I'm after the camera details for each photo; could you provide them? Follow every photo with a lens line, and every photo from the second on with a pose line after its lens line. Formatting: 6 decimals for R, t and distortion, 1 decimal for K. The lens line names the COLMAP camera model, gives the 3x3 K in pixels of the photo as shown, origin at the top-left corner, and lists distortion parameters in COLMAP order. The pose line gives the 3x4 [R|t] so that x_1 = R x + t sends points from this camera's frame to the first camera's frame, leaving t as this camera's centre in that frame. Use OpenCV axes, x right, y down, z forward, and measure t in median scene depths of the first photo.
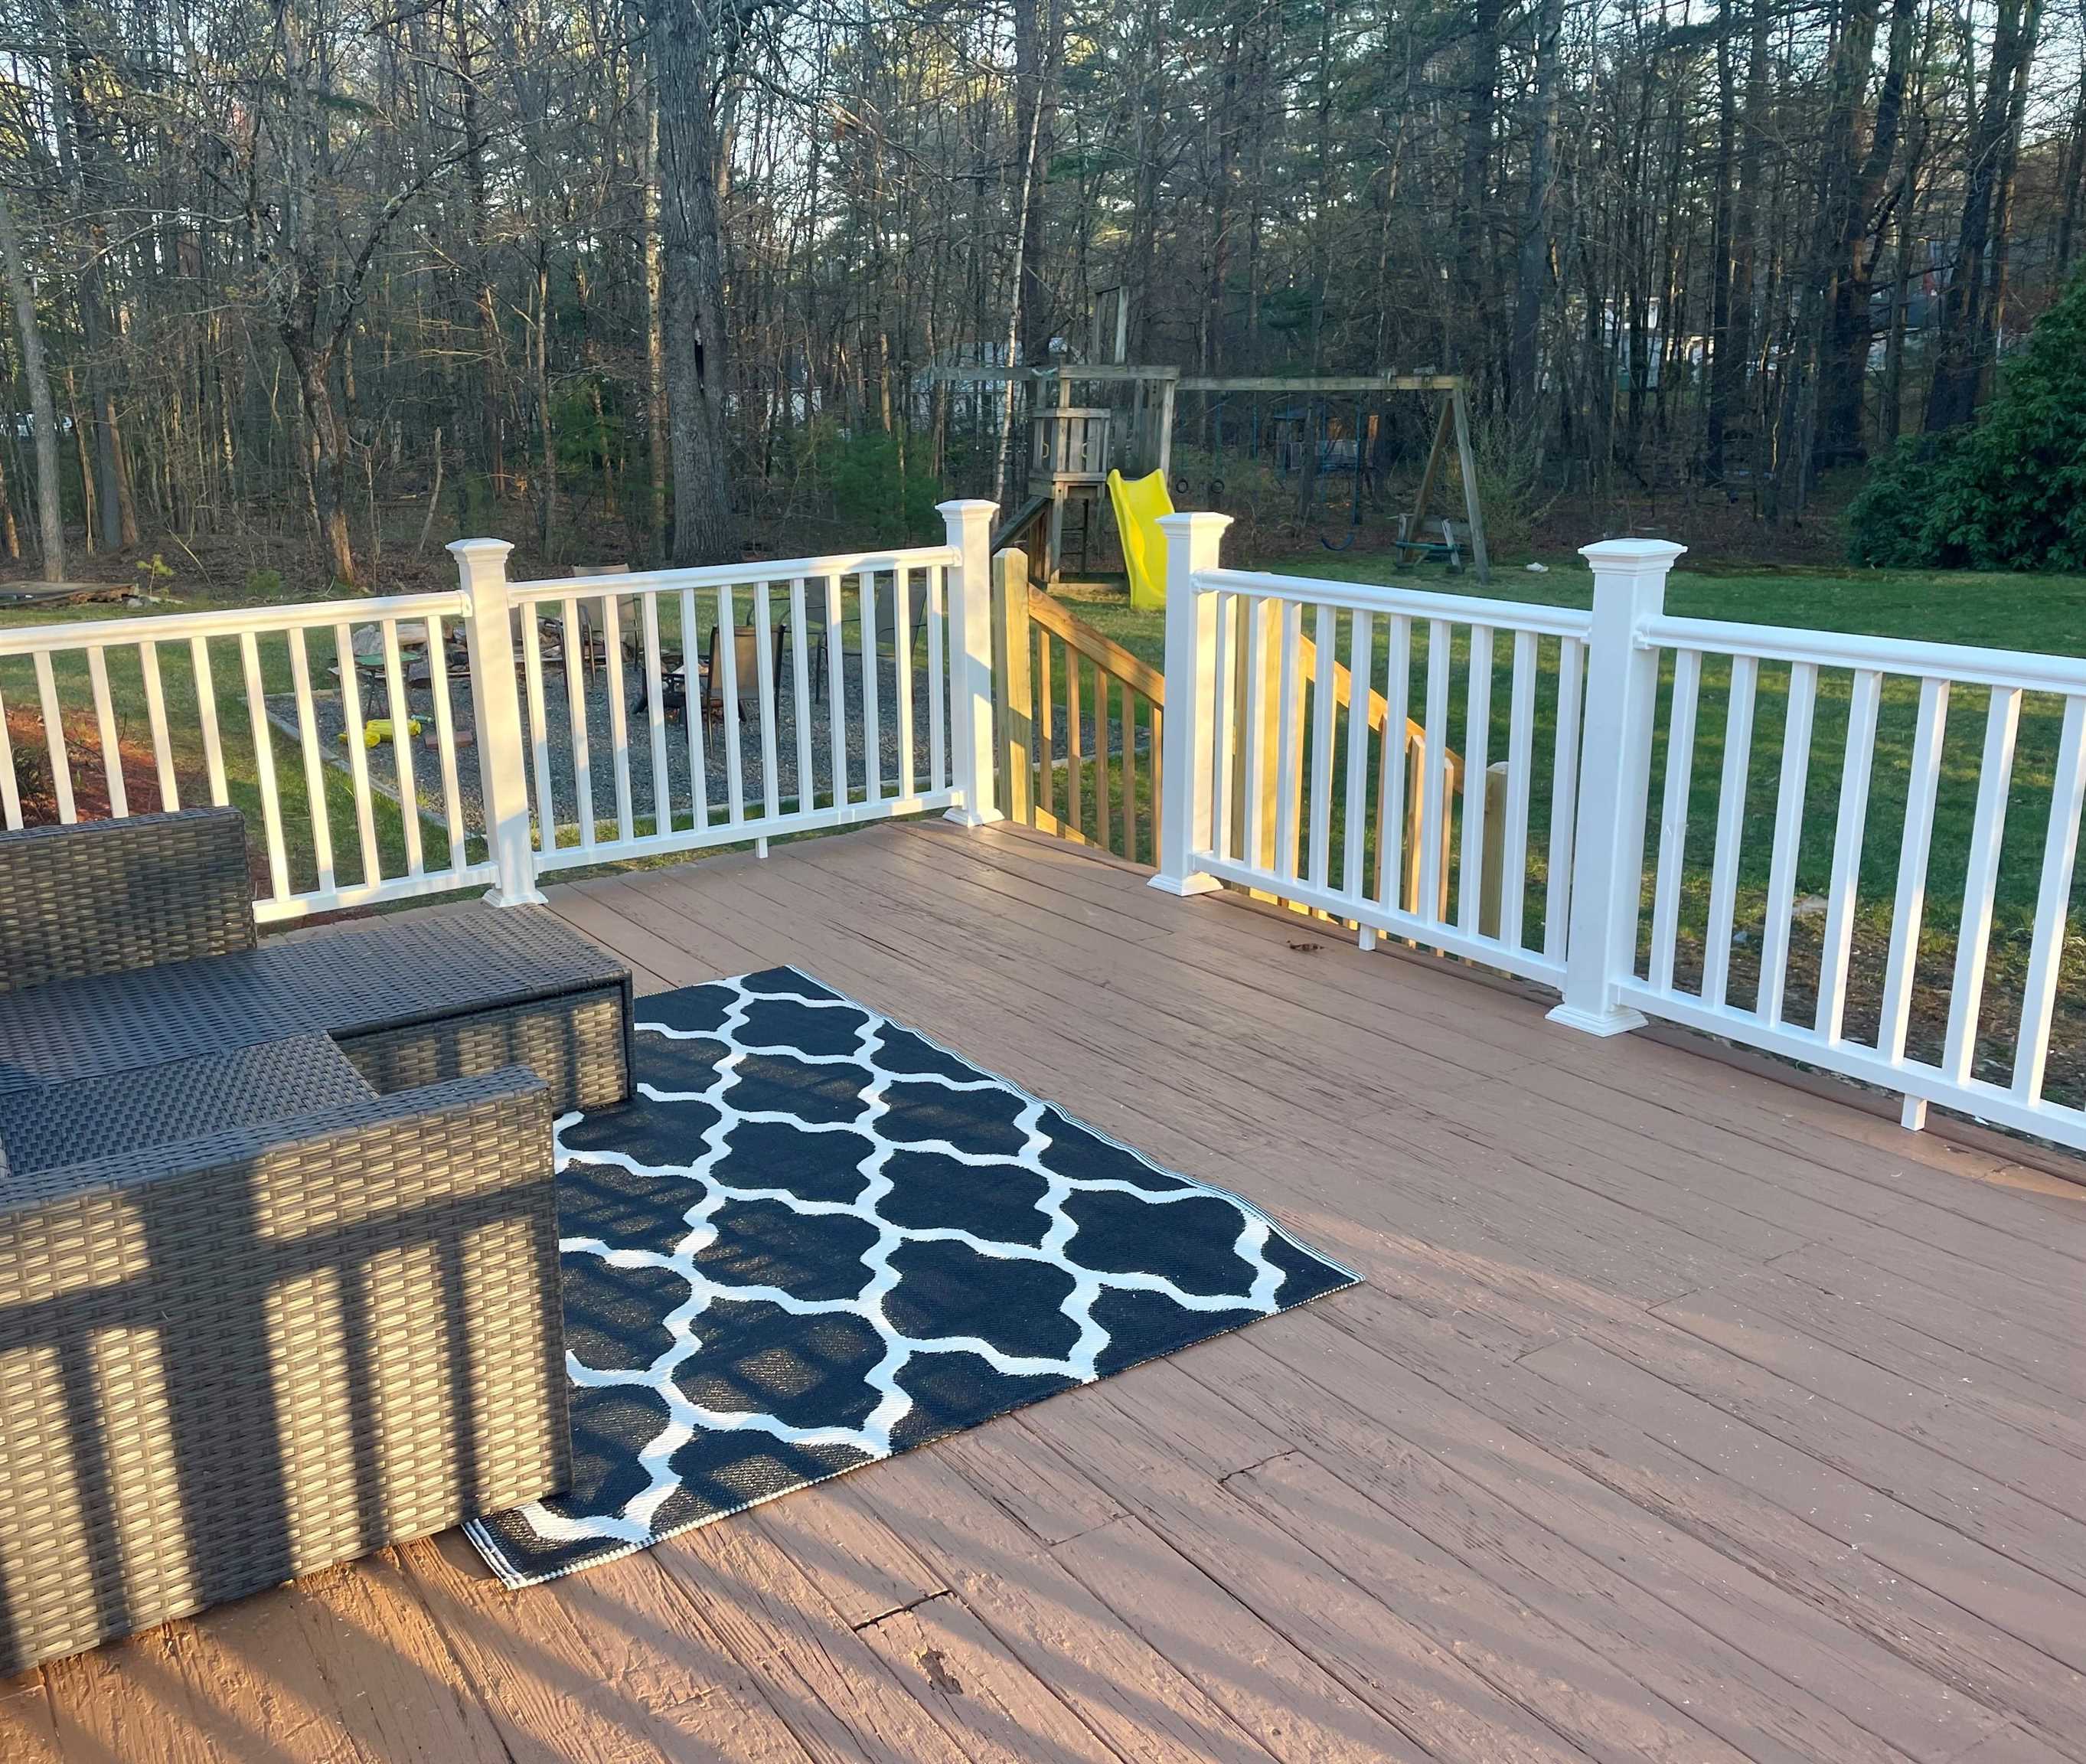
lens RADIAL K [[1810.3, 0, 850.6], [0, 1810.3, 878.5], [0, 0, 1]] dist [0.075434, -0.087822]
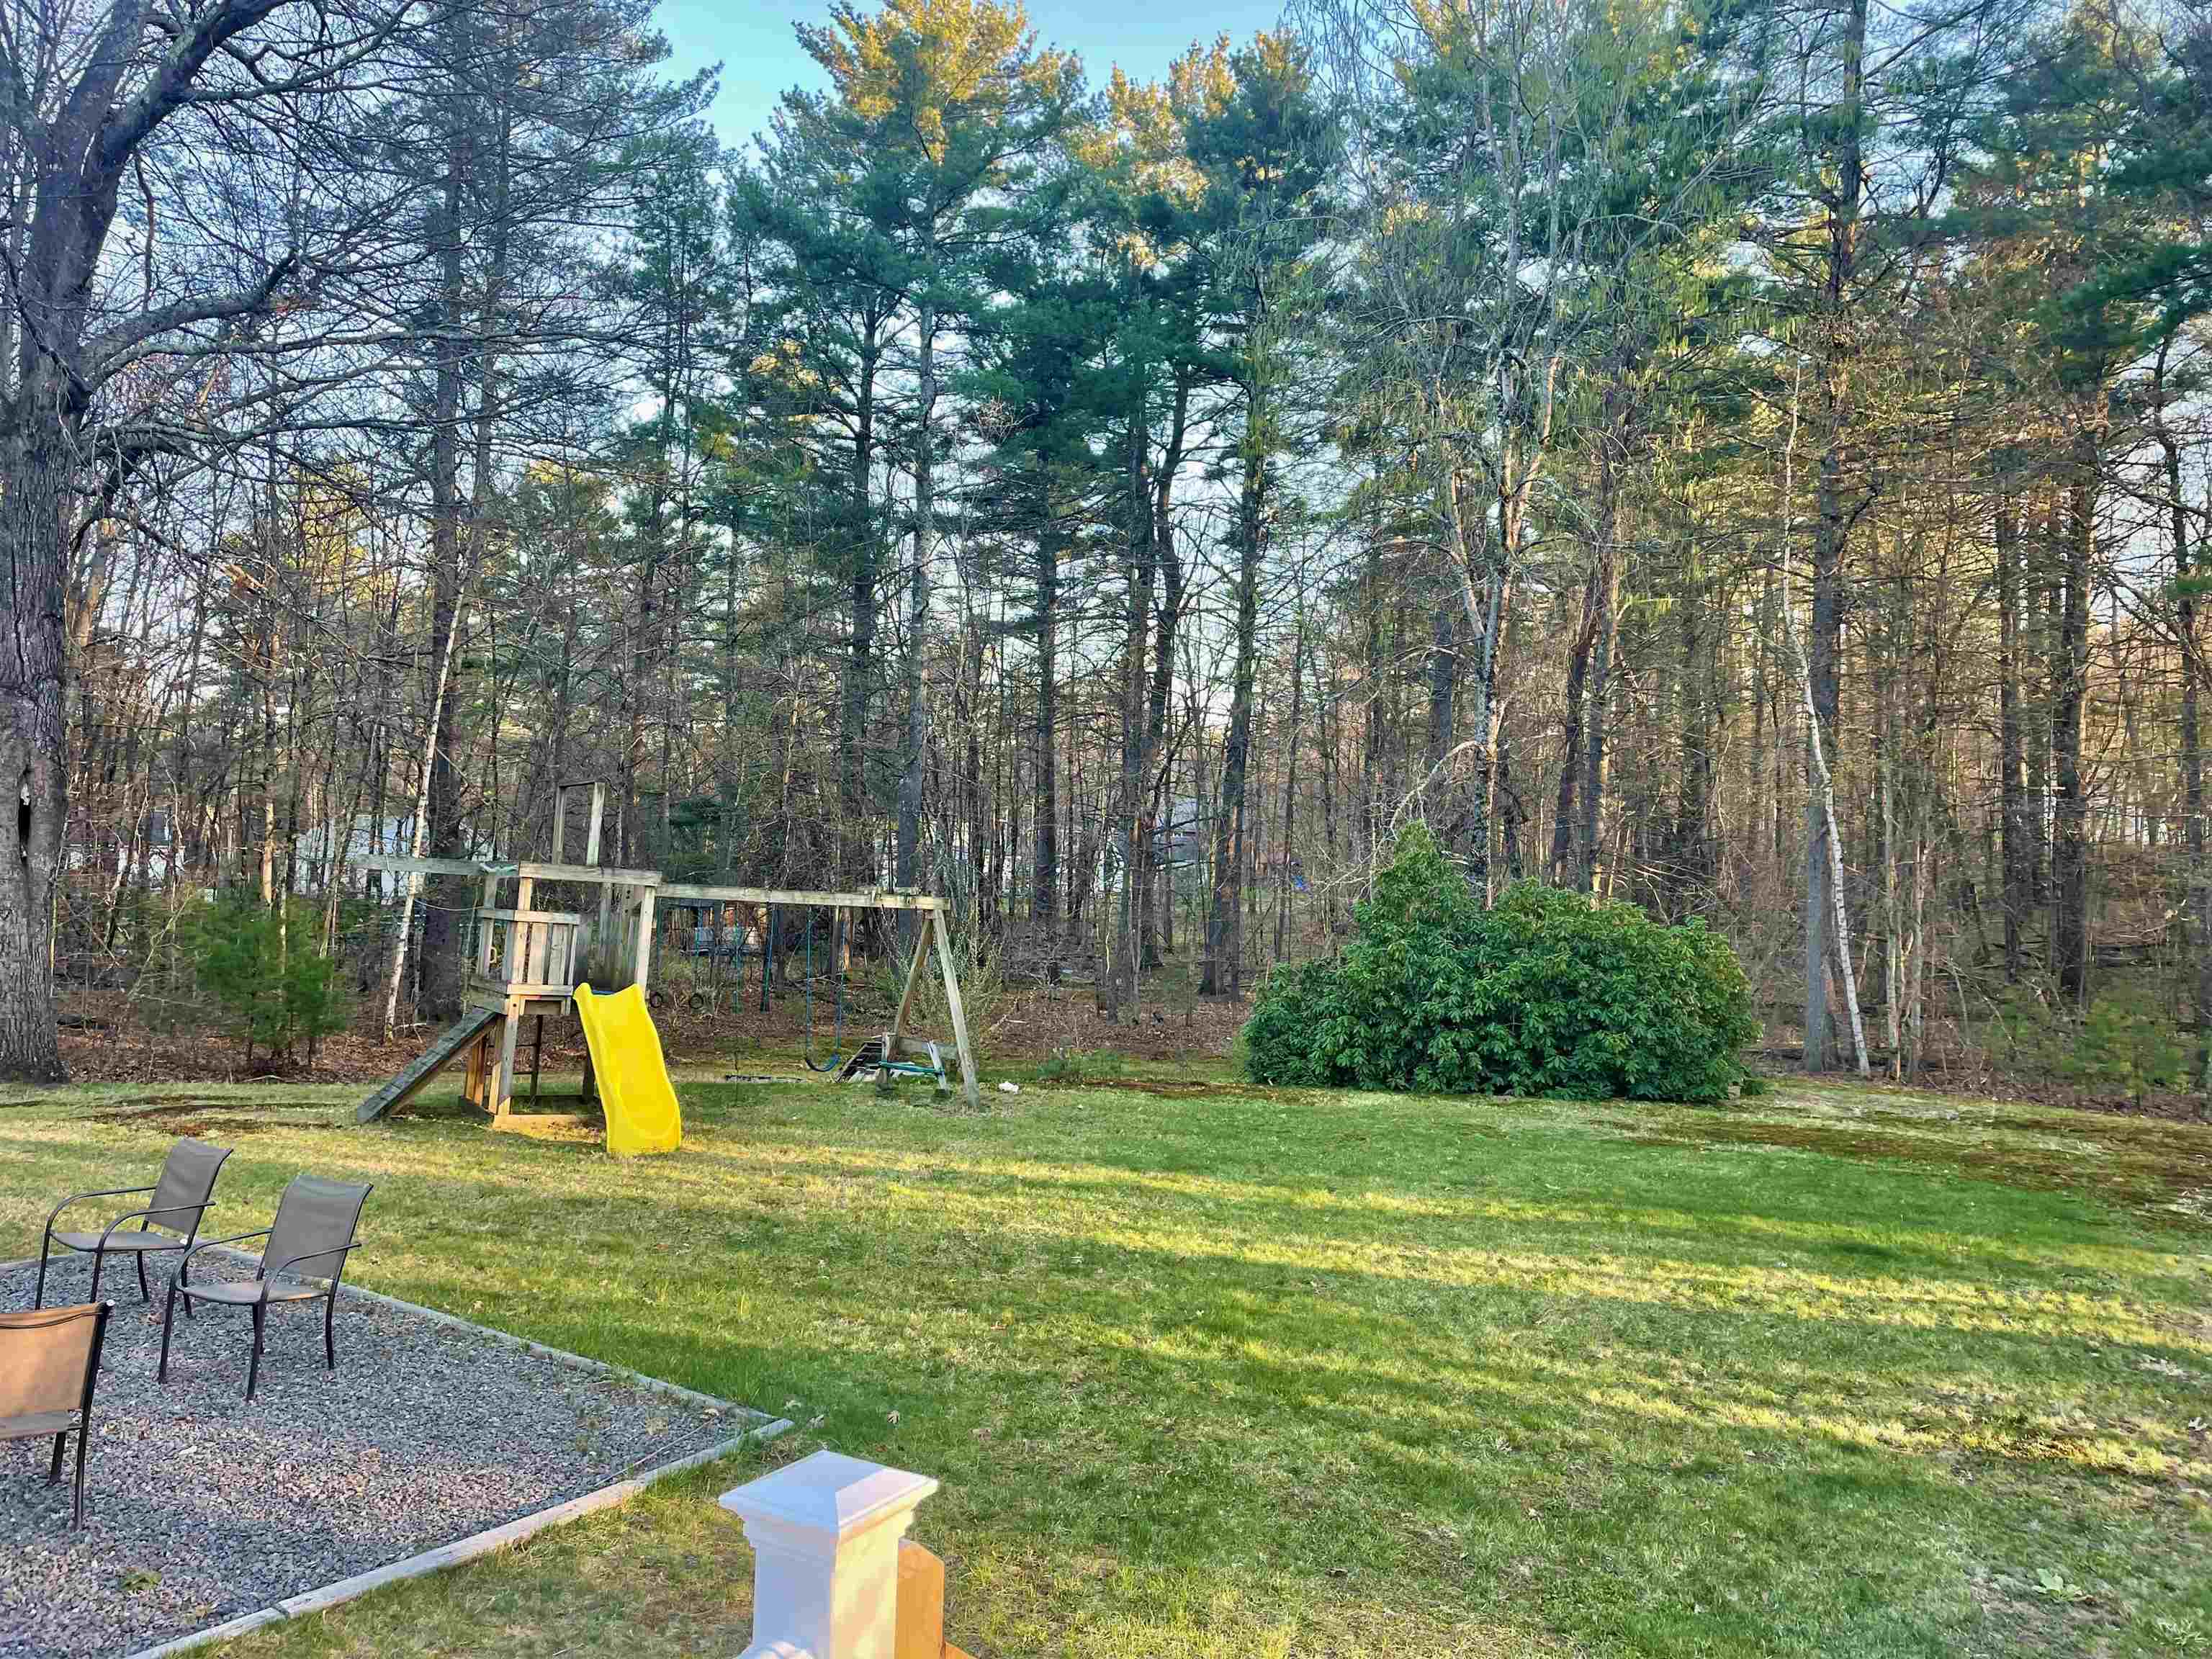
lens RADIAL K [[1674.2, 0, 1093.3], [0, 1674.2, 819.7], [0, 0, 1]] dist [0.090960, -0.114114]
pose [[0.887547, 0.070722, 0.455257, -0.007507], [0.064832, 0.959143, -0.275392, -0.051837], [-0.456133, 0.273938, 0.846699, 0.158868]]
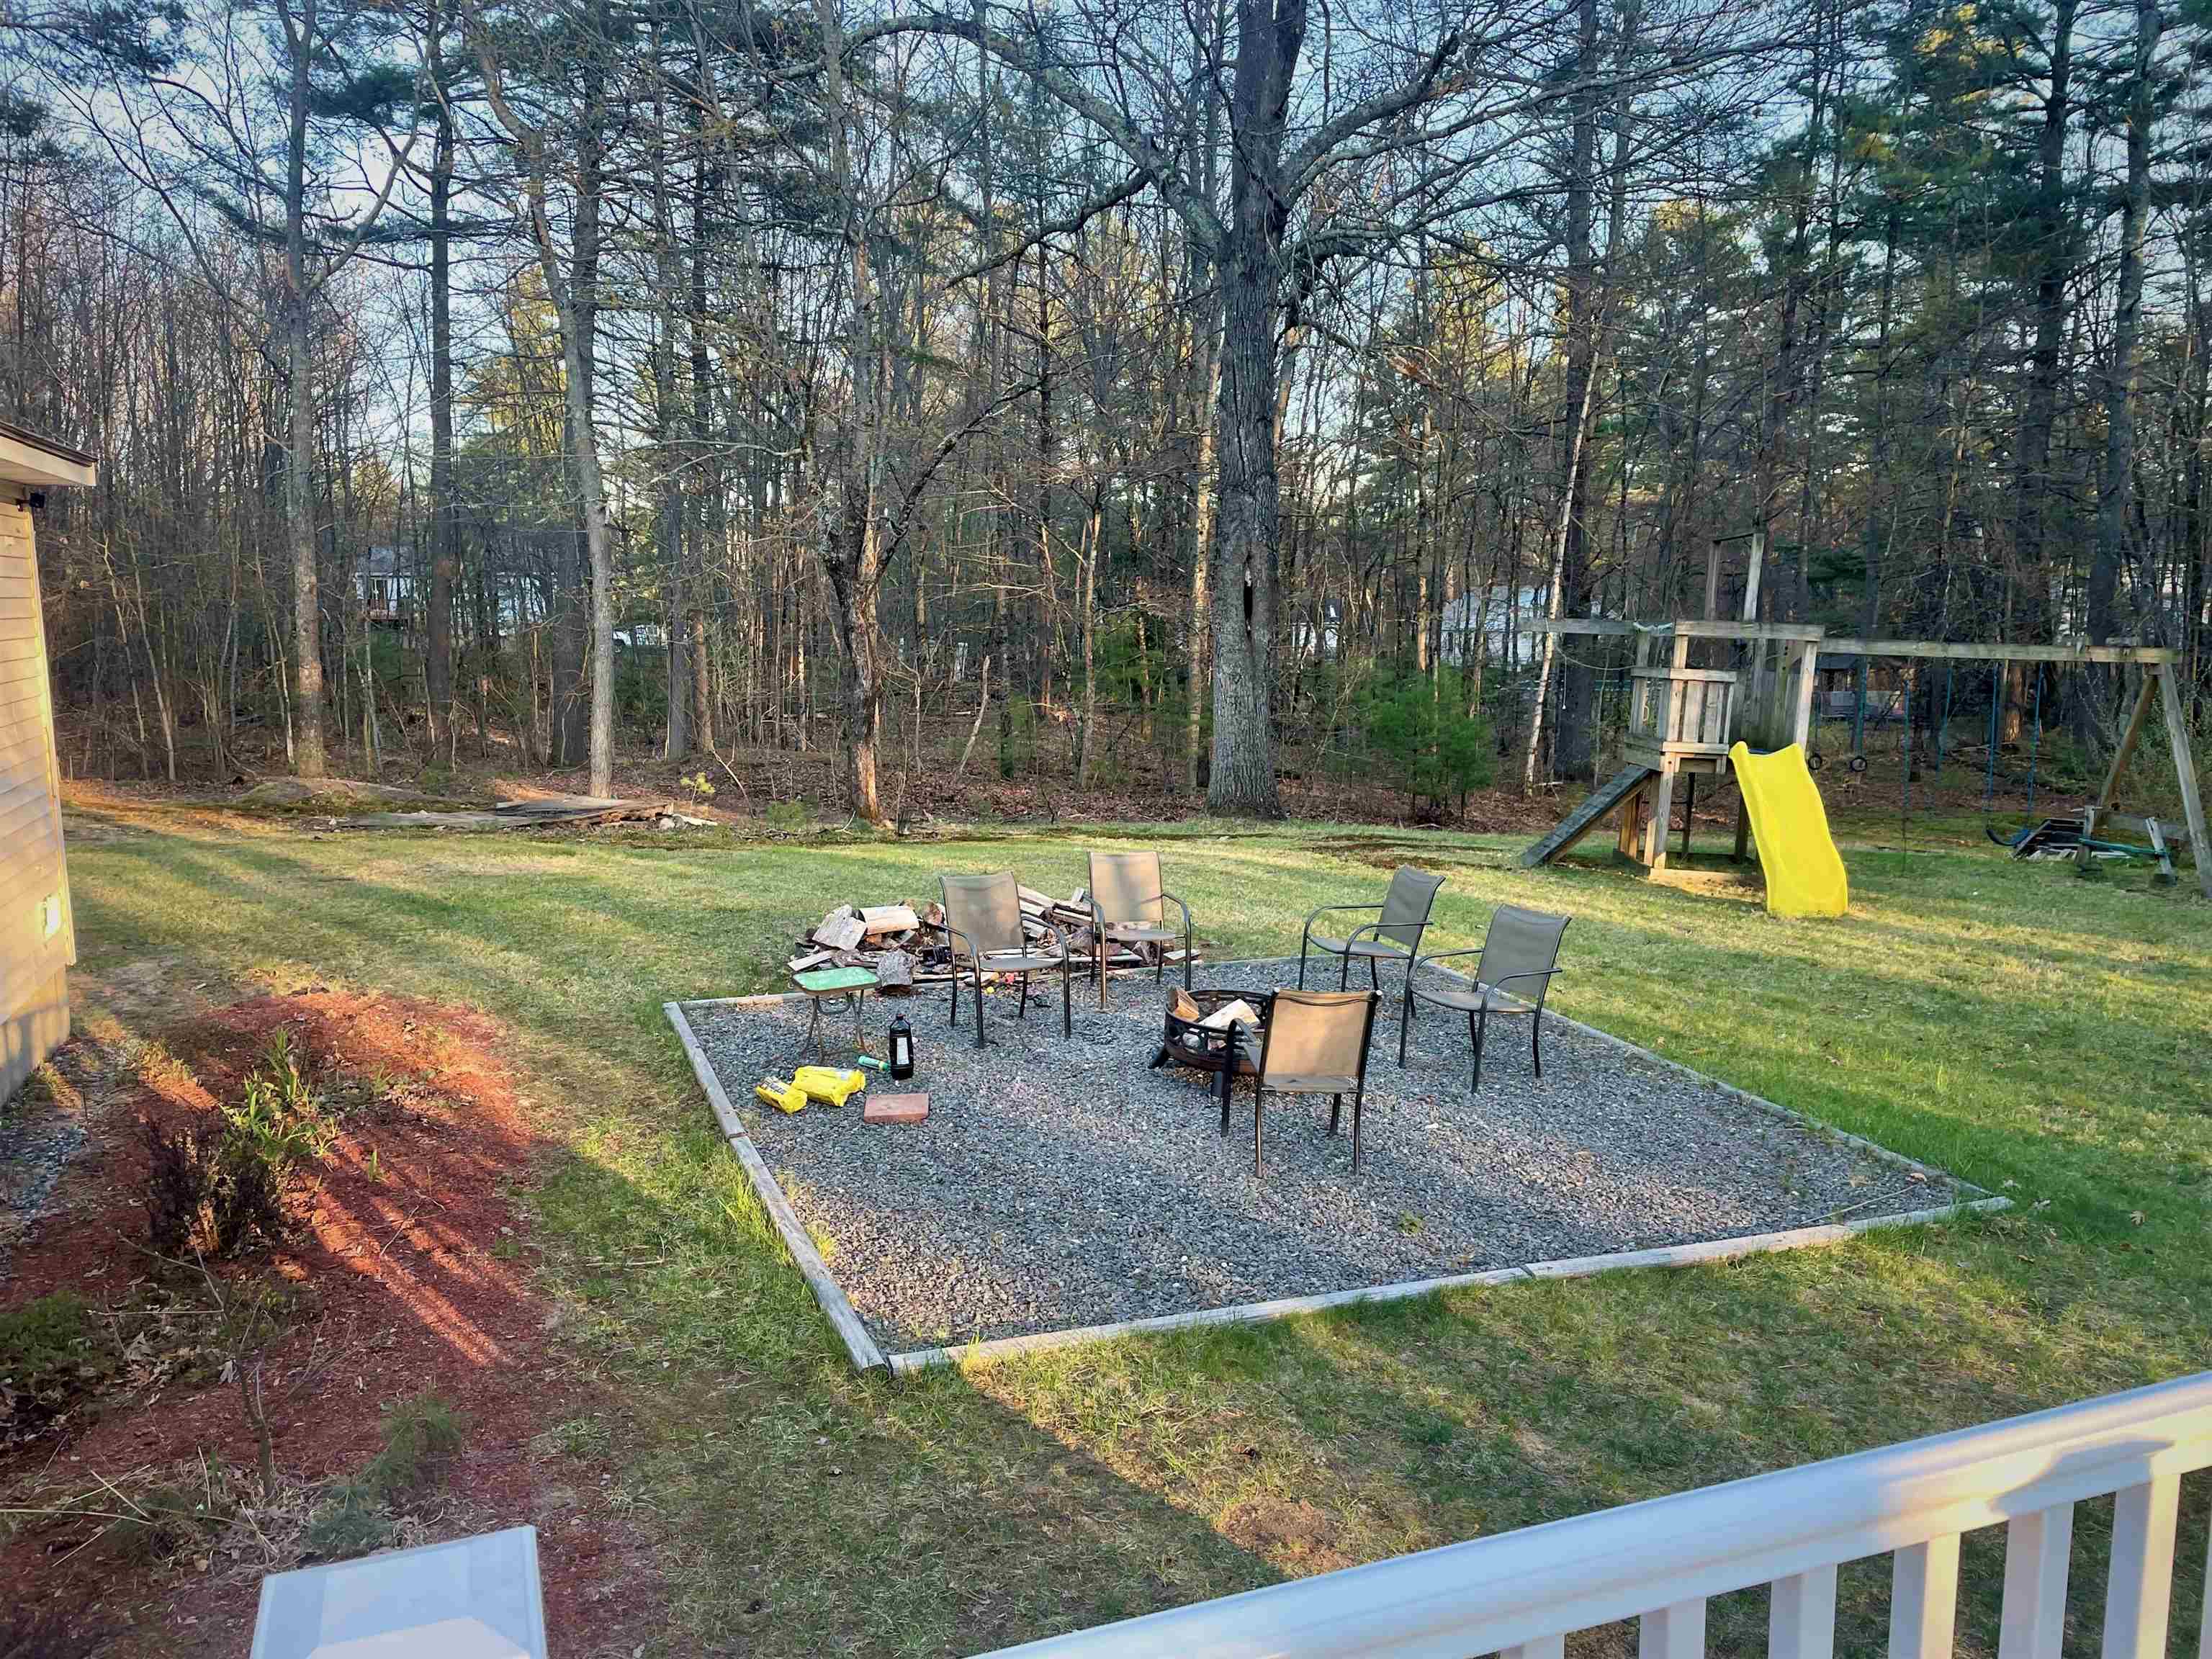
lens RADIAL K [[1674.2, 0, 1093.3], [0, 1674.2, 819.7], [0, 0, 1]] dist [0.090960, -0.114114]
pose [[0.986227, 0.049222, -0.157903, -0.019920], [-0.071423, 0.987831, -0.138164, -0.048154], [0.149181, 0.147539, 0.977741, 0.157846]]
